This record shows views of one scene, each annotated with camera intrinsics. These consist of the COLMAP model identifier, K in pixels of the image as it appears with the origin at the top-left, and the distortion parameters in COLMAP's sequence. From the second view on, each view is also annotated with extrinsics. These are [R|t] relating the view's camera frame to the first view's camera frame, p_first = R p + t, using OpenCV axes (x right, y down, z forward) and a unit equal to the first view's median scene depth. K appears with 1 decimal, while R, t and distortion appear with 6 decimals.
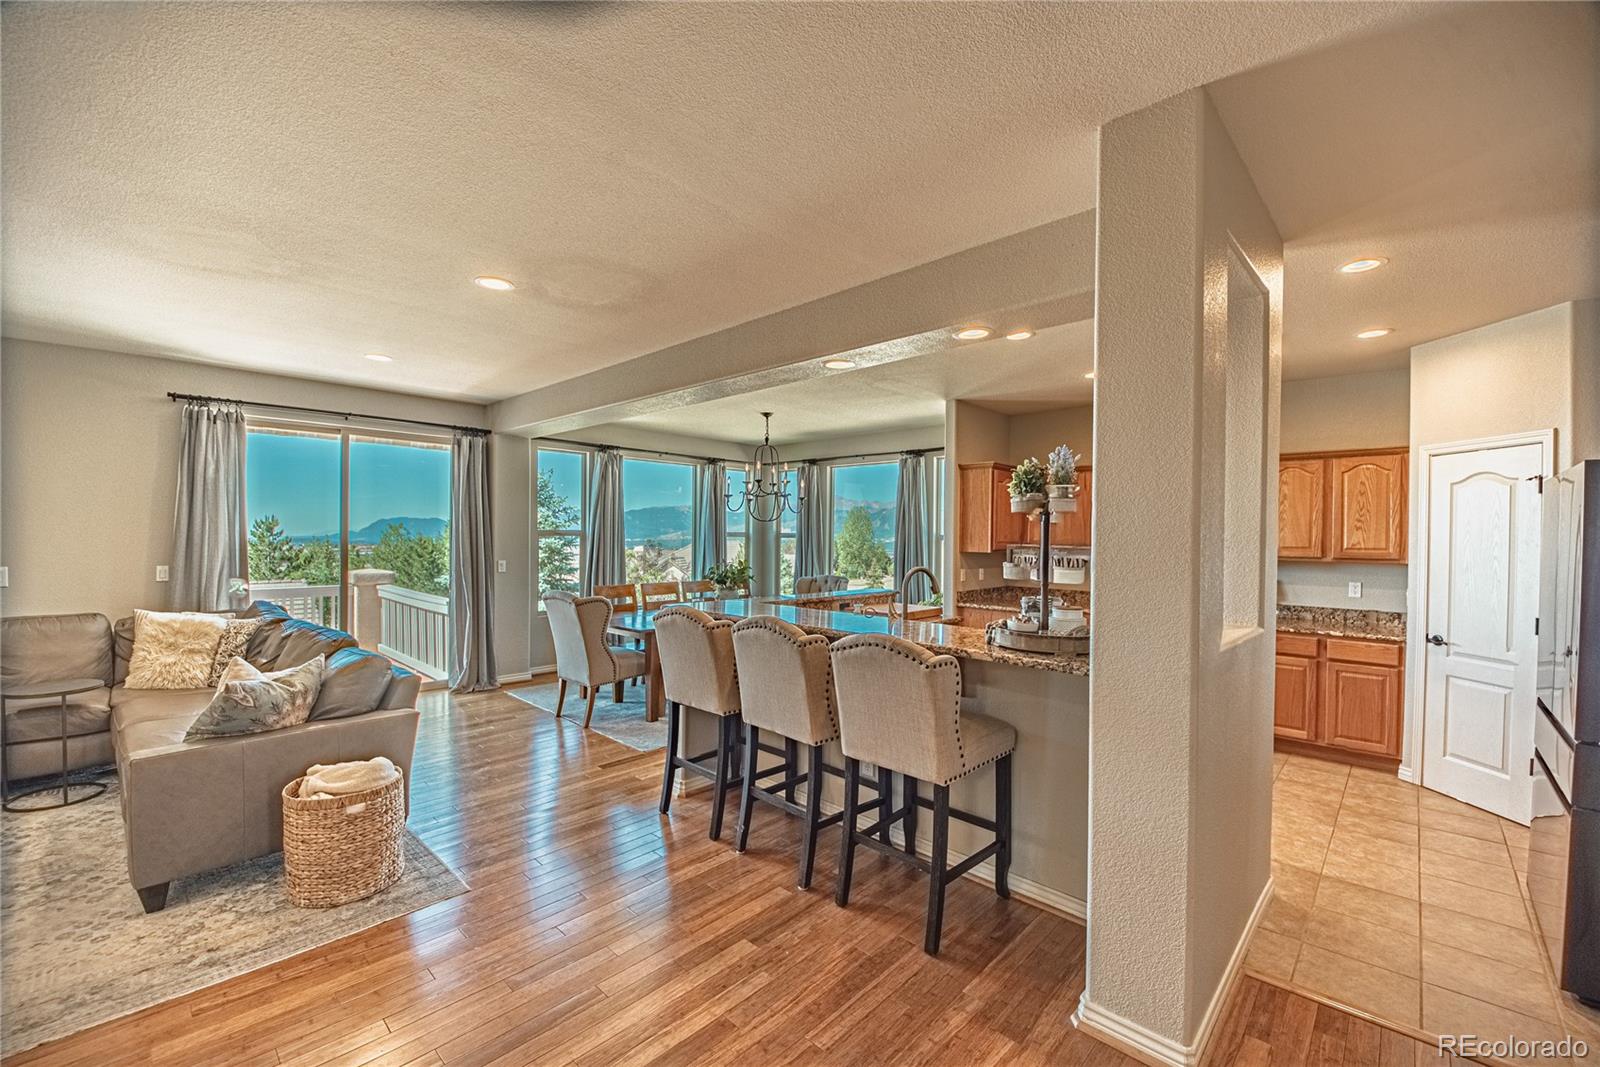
lens RADIAL K [[649.9, 0, 808.0], [0, 649.9, 540.1], [0, 0, 1]] dist [0.010772, -0.016764]
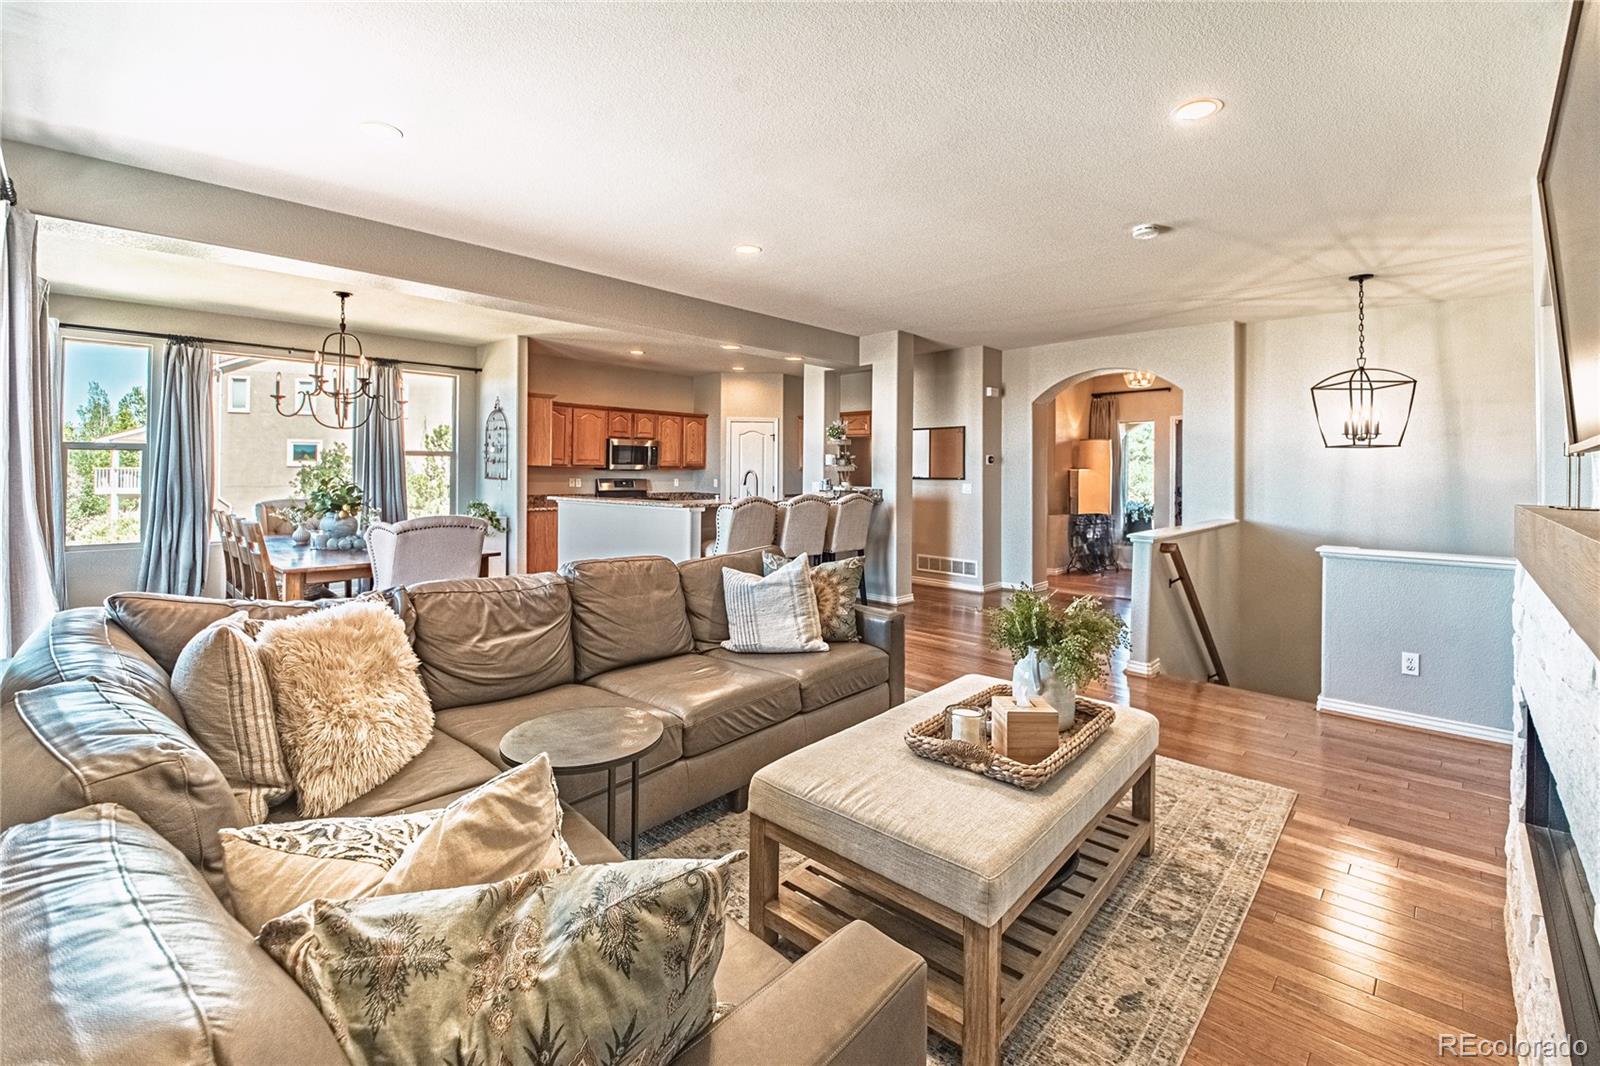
lens RADIAL K [[677.1, 0, 800.2], [0, 677.1, 470.7], [0, 0, 1]] dist [0.000260, -0.020632]
pose [[0.009827, -0.007200, 0.999926, -1.238909], [-0.002516, 0.999971, 0.007225, 0.022550], [-0.999949, -0.002587, 0.009809, 0.609839]]
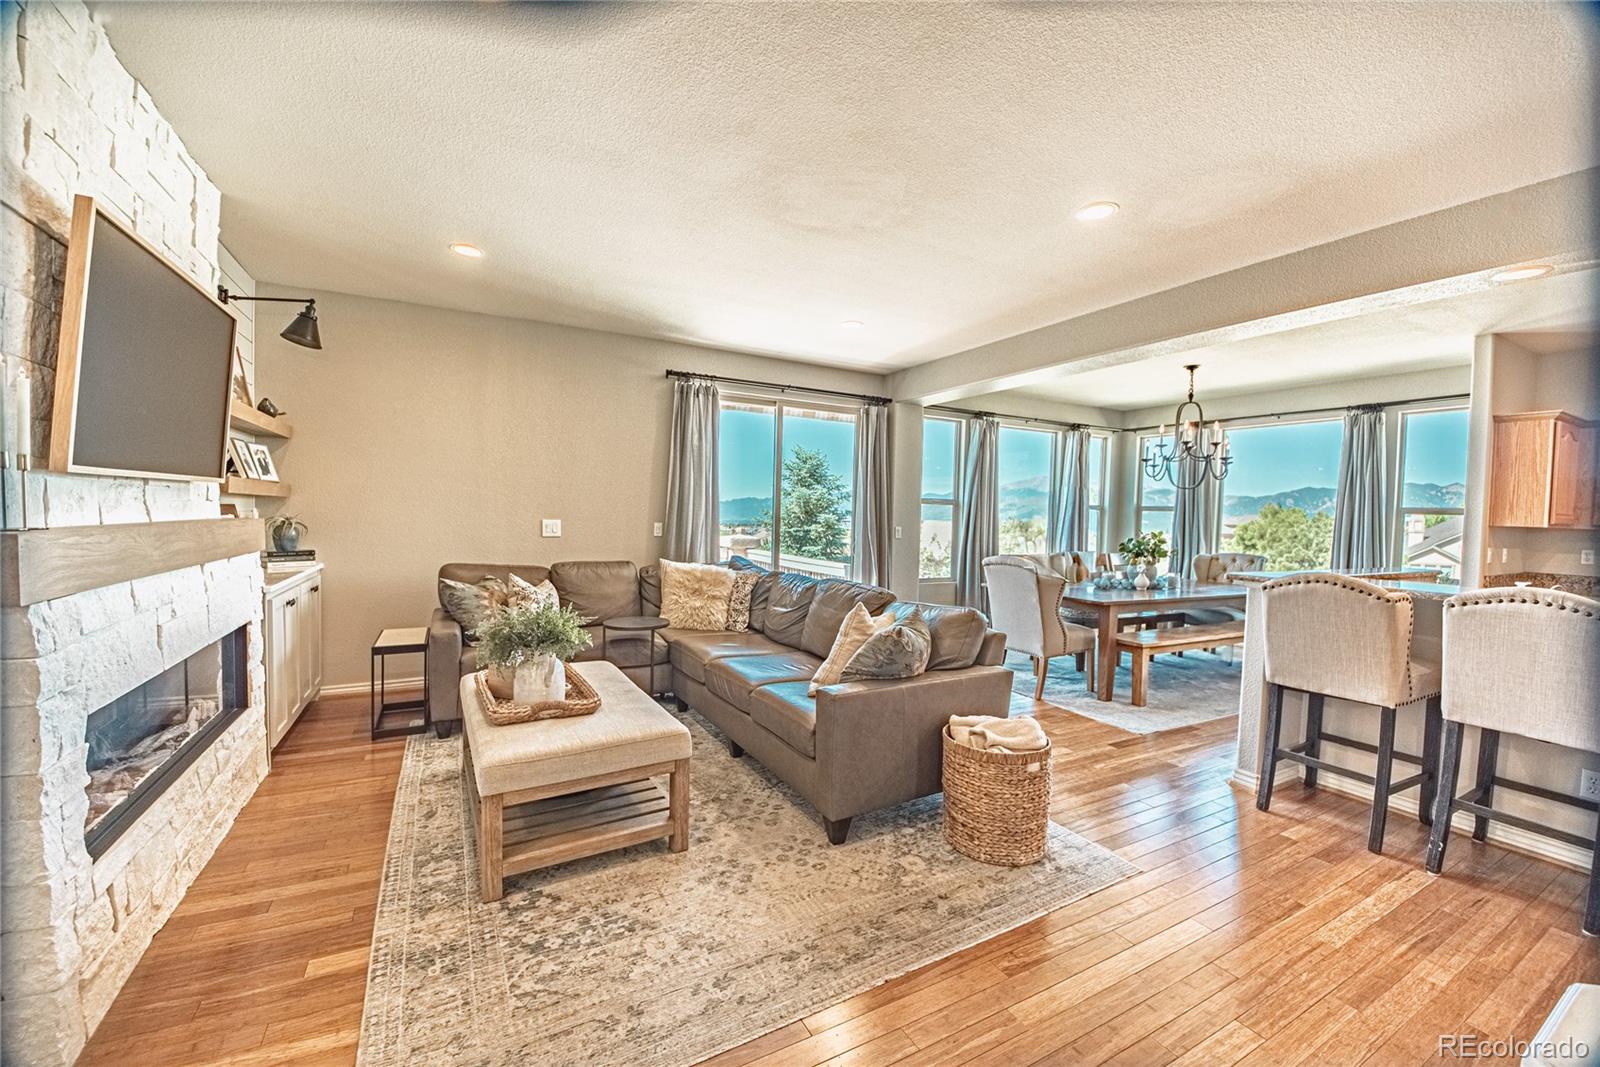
lens RADIAL K [[634.6, 0, 801.7], [0, 634.6, 540.6], [0, 0, 1]] dist [0.024228, -0.026529]
pose [[0.949213, 0.025648, -0.313588, -0.401711], [-0.016363, 0.999347, 0.032206, 0.030741], [0.314209, -0.025439, 0.949013, 0.007551]]
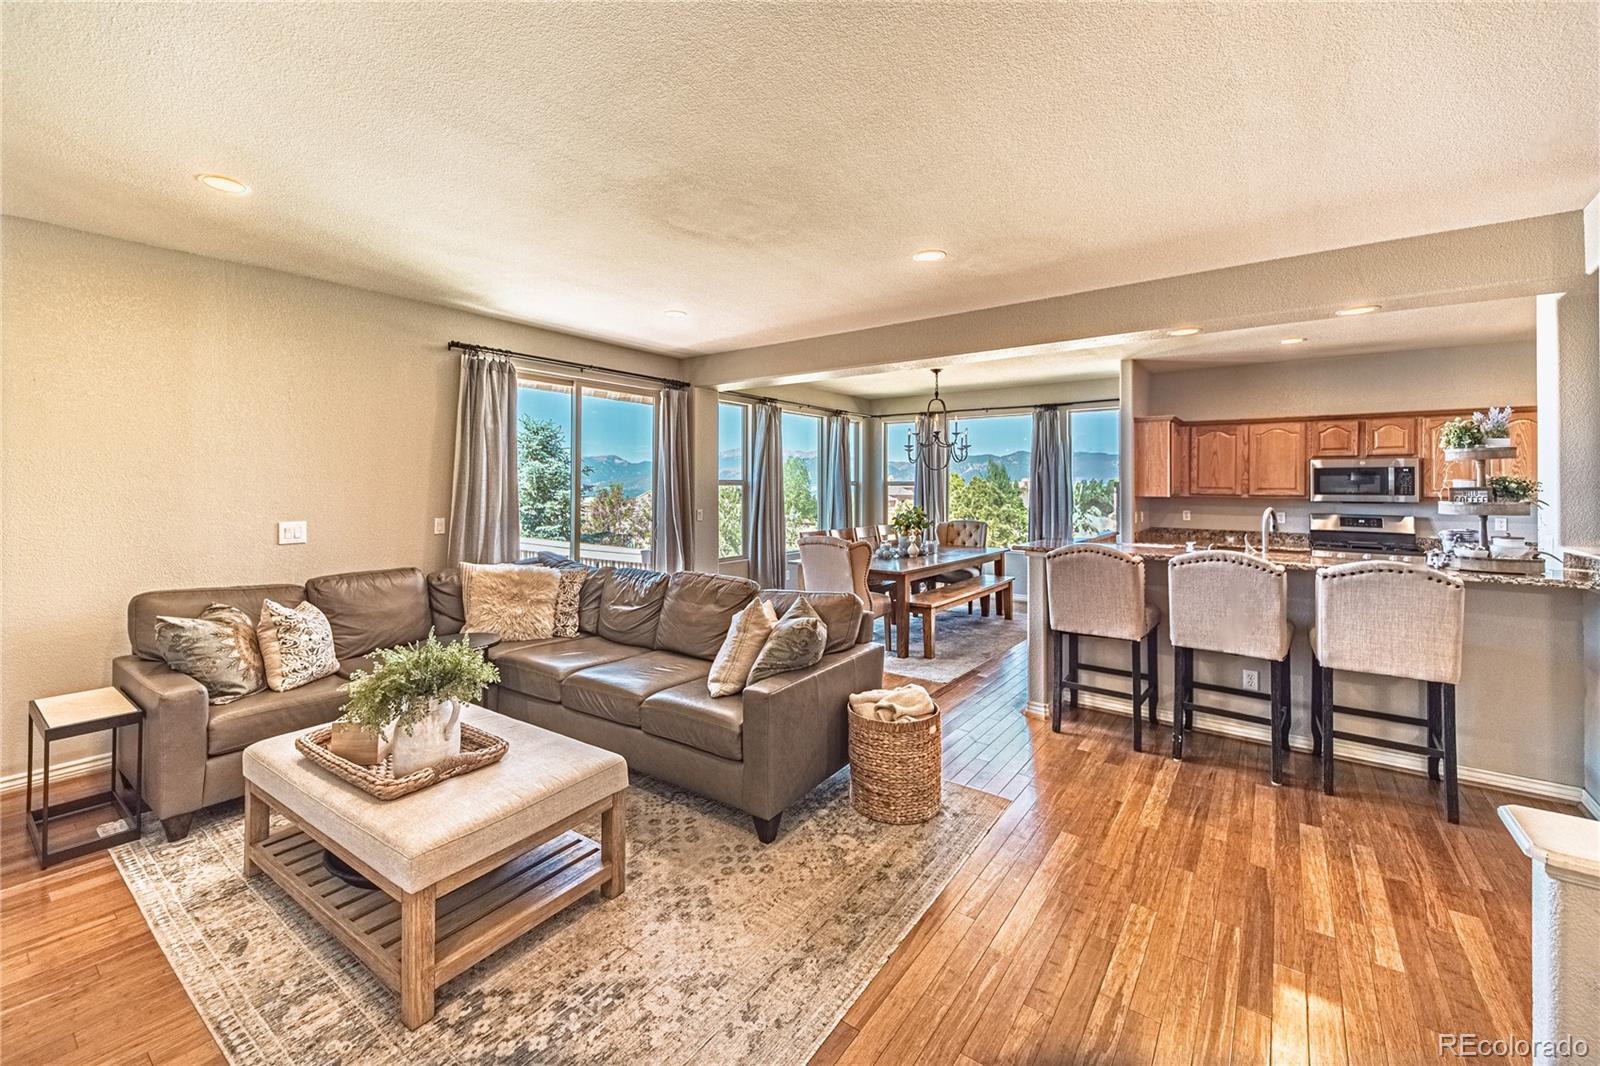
lens RADIAL K [[645.0, 0, 803.8], [0, 645.0, 479.1], [0, 0, 1]] dist [0.039975, -0.017298]
pose [[0.992810, -0.006549, 0.119519, -0.570914], [0.008503, 0.999838, -0.015851, 0.001172], [-0.119396, 0.016753, 0.992705, -0.043042]]
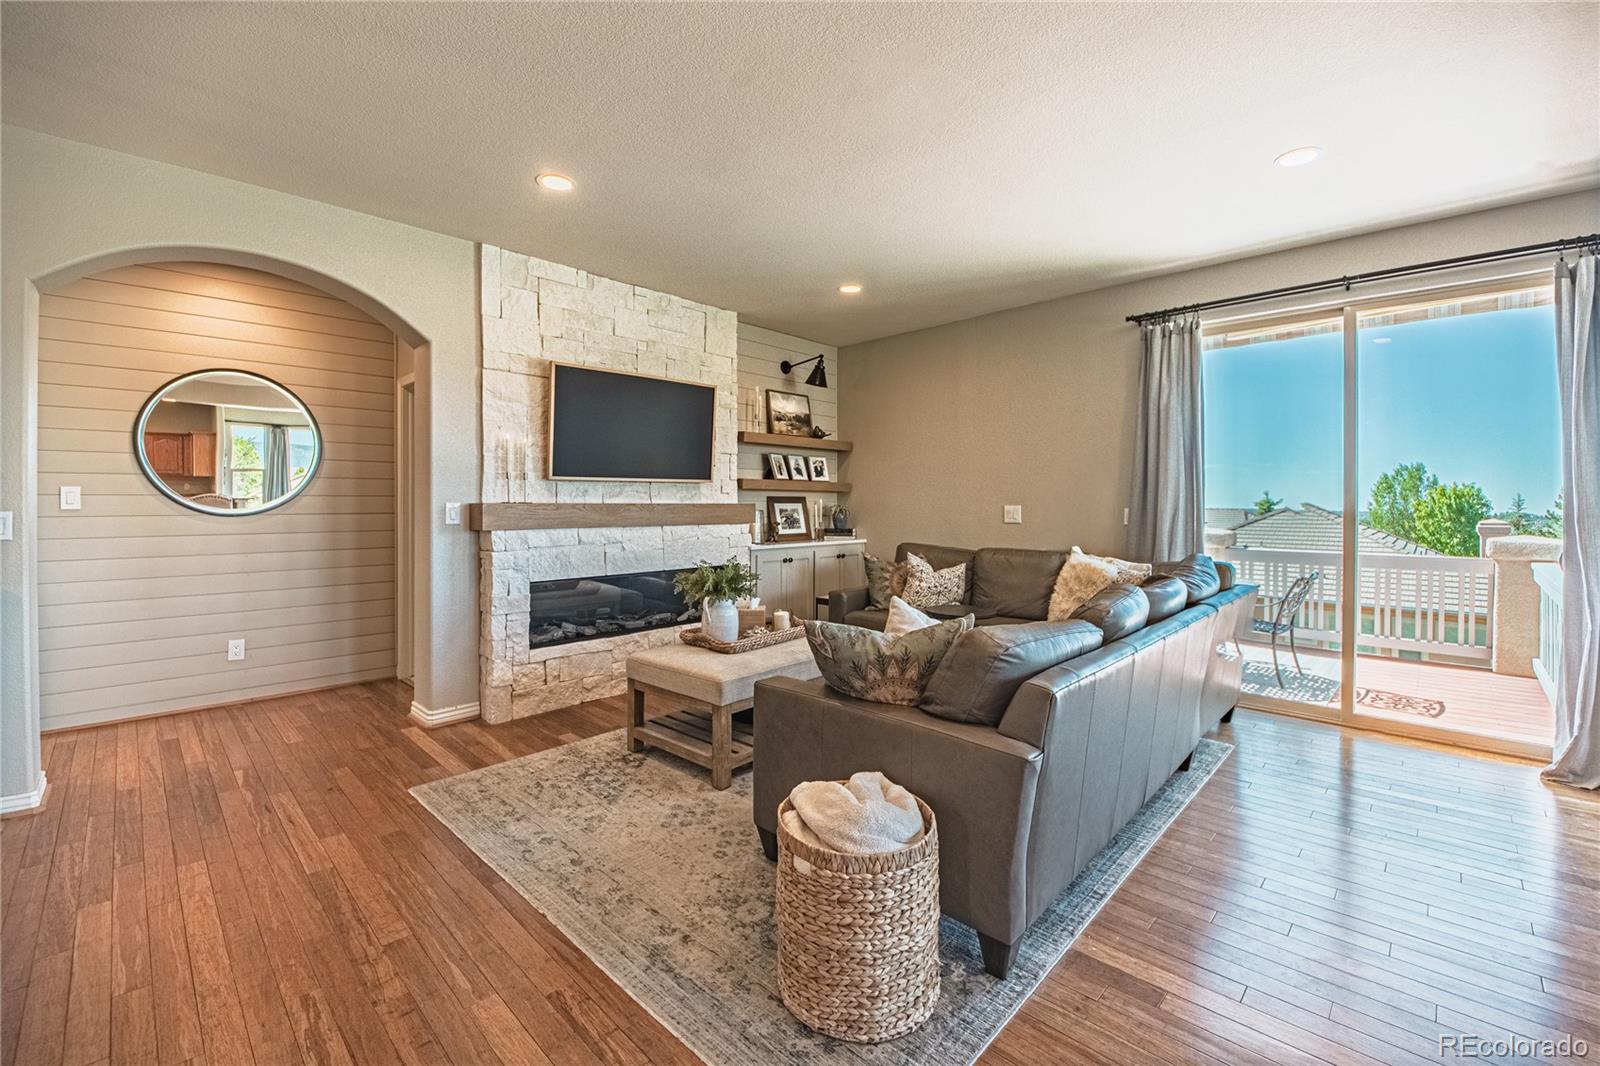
lens RADIAL K [[665.0, 0, 801.6], [0, 665.0, 504.2], [0, 0, 1]] dist [0.012147, -0.016405]
pose [[-0.020009, -0.007267, -0.999773, -0.042323], [-0.010970, 0.999915, -0.007048, 0.045776], [0.999740, 0.010826, -0.020087, 0.551304]]
